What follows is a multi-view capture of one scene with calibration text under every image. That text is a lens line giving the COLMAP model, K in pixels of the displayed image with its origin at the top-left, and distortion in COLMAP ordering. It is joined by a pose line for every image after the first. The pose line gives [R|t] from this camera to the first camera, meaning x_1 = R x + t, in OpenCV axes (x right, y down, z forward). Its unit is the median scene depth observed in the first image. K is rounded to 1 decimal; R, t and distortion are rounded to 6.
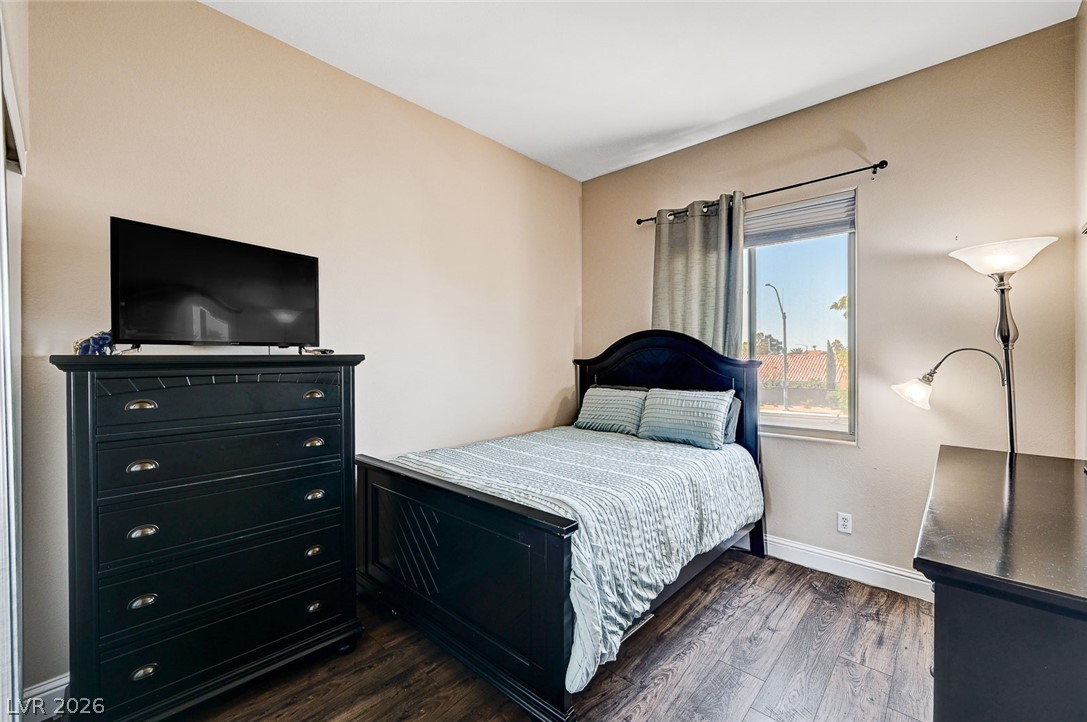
lens RADIAL K [[447.9, 0, 543.5], [0, 447.9, 361.0], [0, 0, 1]] dist [-0.003534, 0.000229]
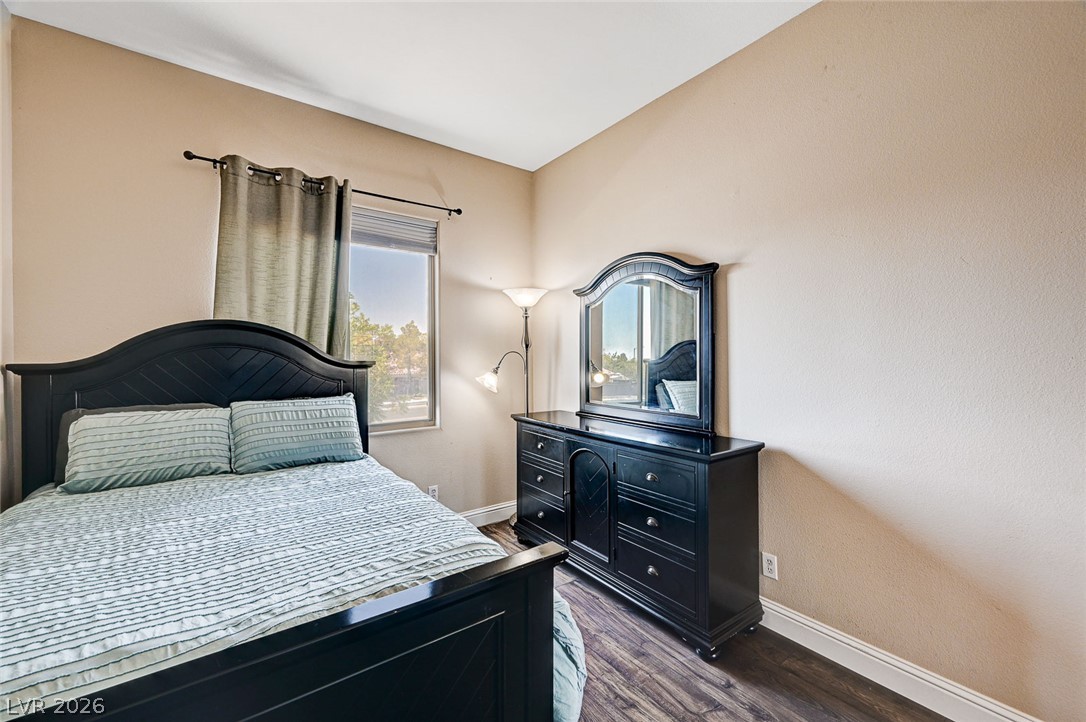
lens RADIAL K [[439.0, 0, 553.7], [0, 439.0, 357.4], [0, 0, 1]] dist [-0.007278, -0.000208]
pose [[0.167412, -0.005062, 0.985874, -0.405932], [0.010944, 0.999935, 0.003276, -0.007685], [-0.985826, 0.010241, 0.167457, 0.432767]]
